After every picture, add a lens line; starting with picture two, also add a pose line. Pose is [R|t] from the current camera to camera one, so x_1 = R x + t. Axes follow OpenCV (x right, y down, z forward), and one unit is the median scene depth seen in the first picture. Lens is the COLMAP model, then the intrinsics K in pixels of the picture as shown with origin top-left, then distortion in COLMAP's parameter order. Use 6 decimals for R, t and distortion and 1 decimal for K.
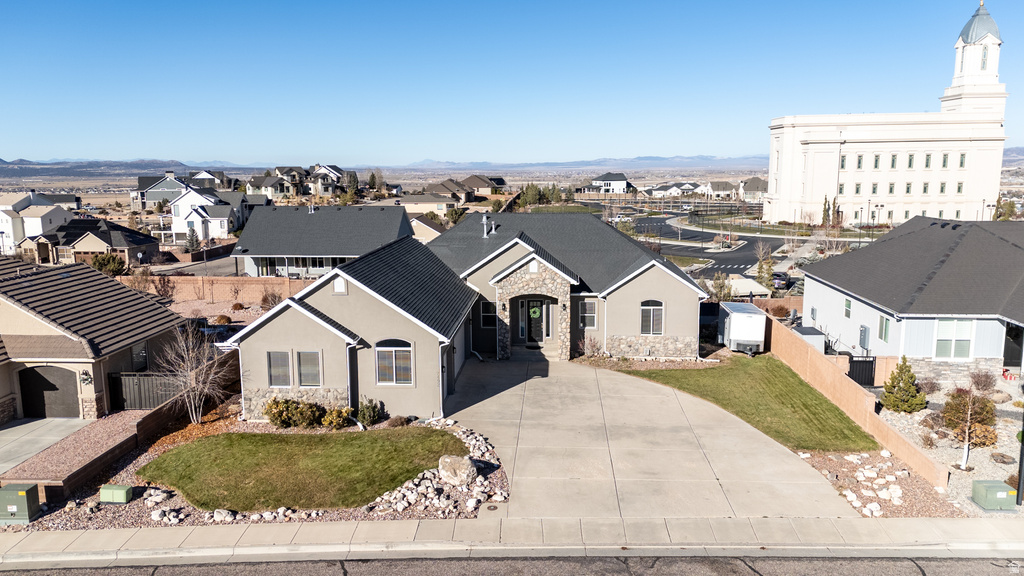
lens RADIAL K [[742.6, 0, 515.6], [0, 742.6, 287.8], [0, 0, 1]] dist [0.089379, -0.082956]
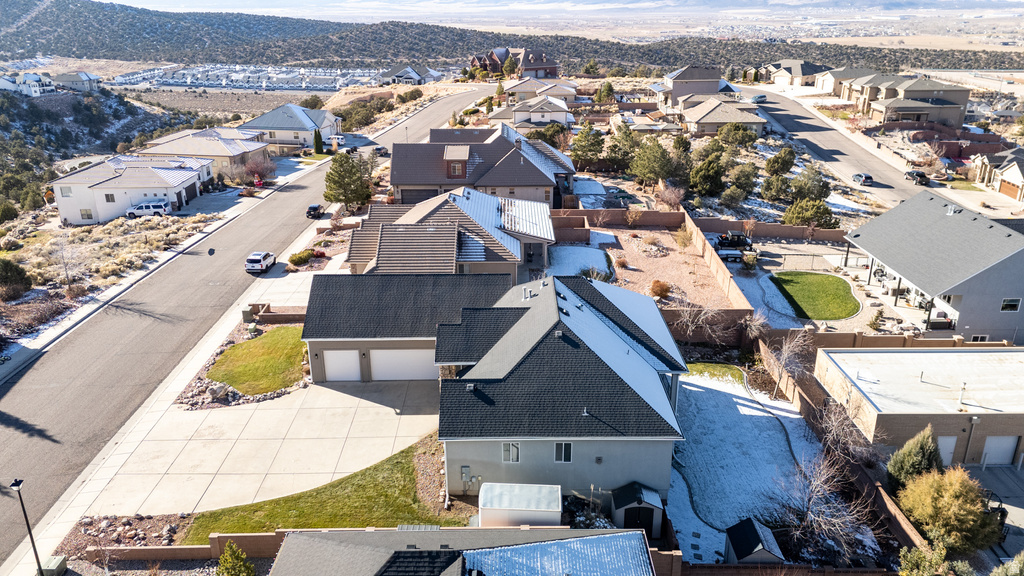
lens RADIAL K [[742.6, 0, 515.6], [0, 742.6, 287.8], [0, 0, 1]] dist [0.089379, -0.082956]
pose [[0.061892, 0.365556, -0.928729, 0.274470], [-0.160175, 0.922091, 0.352268, -0.133177], [0.985146, 0.126957, 0.115623, 0.243237]]
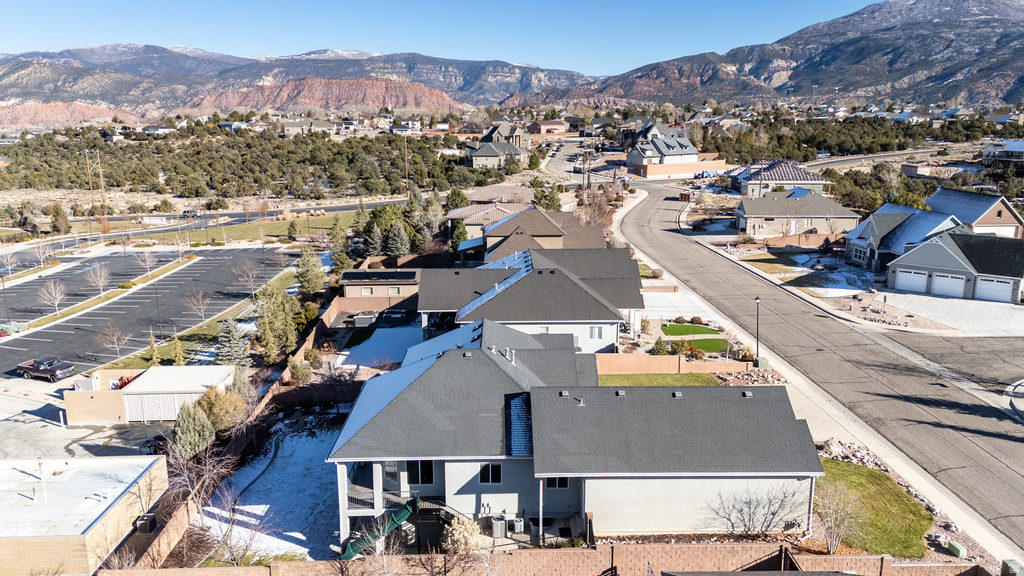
lens RADIAL K [[742.6, 0, 515.6], [0, 742.6, 287.8], [0, 0, 1]] dist [0.089379, -0.082956]
pose [[-0.088076, -0.208205, 0.974112, -0.284751], [0.167951, 0.960808, 0.220547, -0.111476], [-0.981853, 0.183027, -0.049656, 0.291593]]
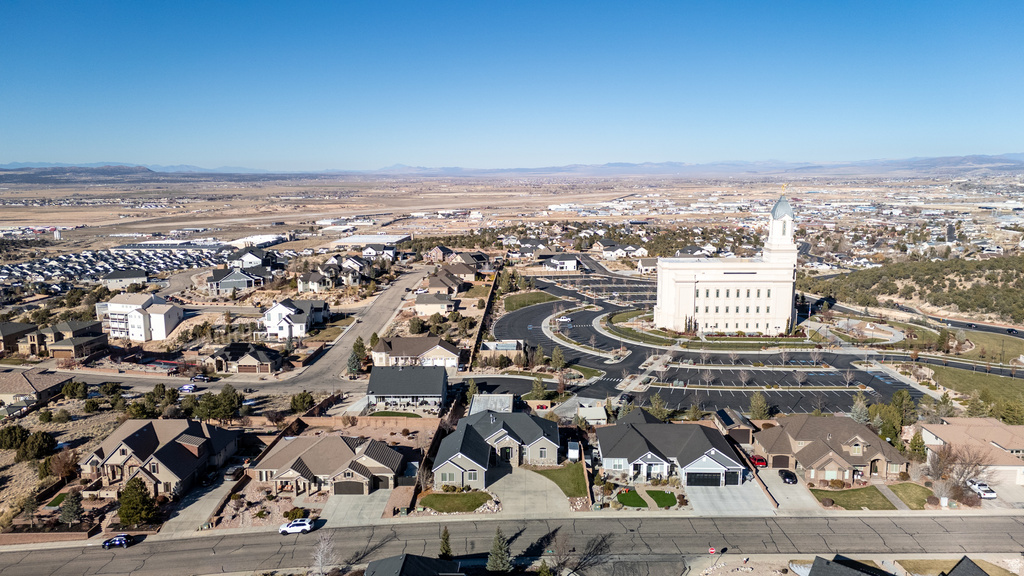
lens RADIAL K [[742.6, 0, 515.6], [0, 742.6, 287.8], [0, 0, 1]] dist [0.089379, -0.082956]
pose [[0.999274, -0.002700, 0.037995, -0.016278], [0.002930, 0.999978, -0.005978, -0.173004], [-0.037978, 0.006085, 0.999260, -0.593612]]
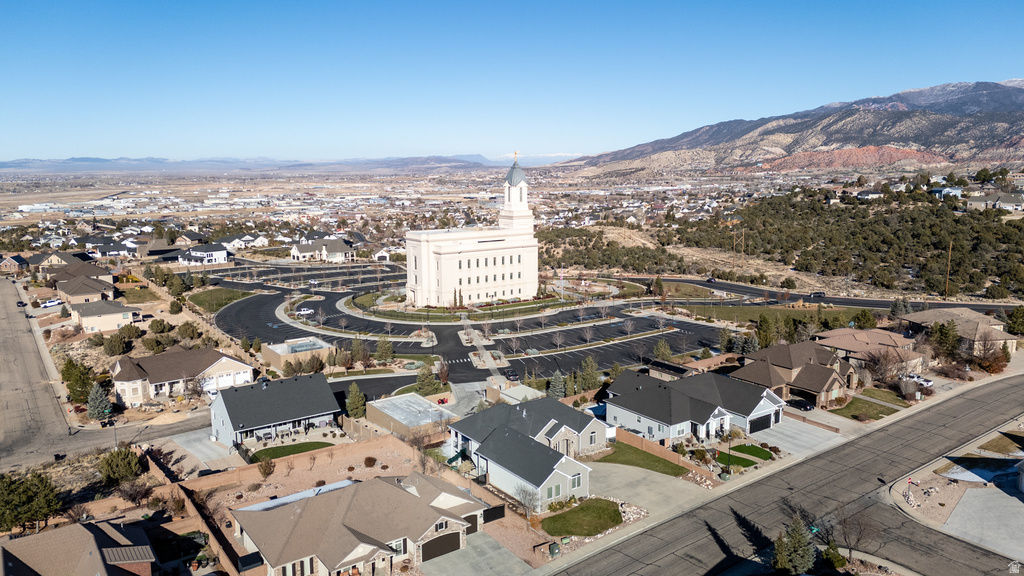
lens RADIAL K [[742.6, 0, 515.6], [0, 742.6, 287.8], [0, 0, 1]] dist [0.089379, -0.082956]
pose [[0.774529, -0.100627, 0.624483, -0.429916], [0.103213, 0.994139, 0.032180, -0.159232], [-0.624061, 0.039531, 0.780375, -0.247460]]
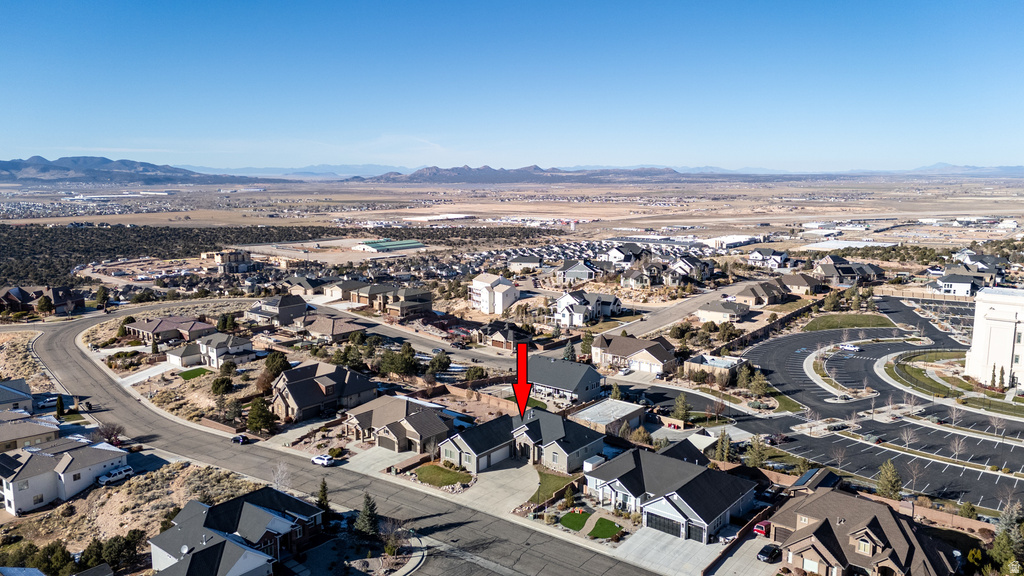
lens RADIAL K [[742.6, 0, 515.6], [0, 742.6, 287.8], [0, 0, 1]] dist [0.089379, -0.082956]
pose [[0.812450, 0.098508, -0.574649, 0.477755], [-0.101832, 0.994449, 0.026500, -0.199434], [0.574070, 0.036988, 0.817971, -0.469268]]
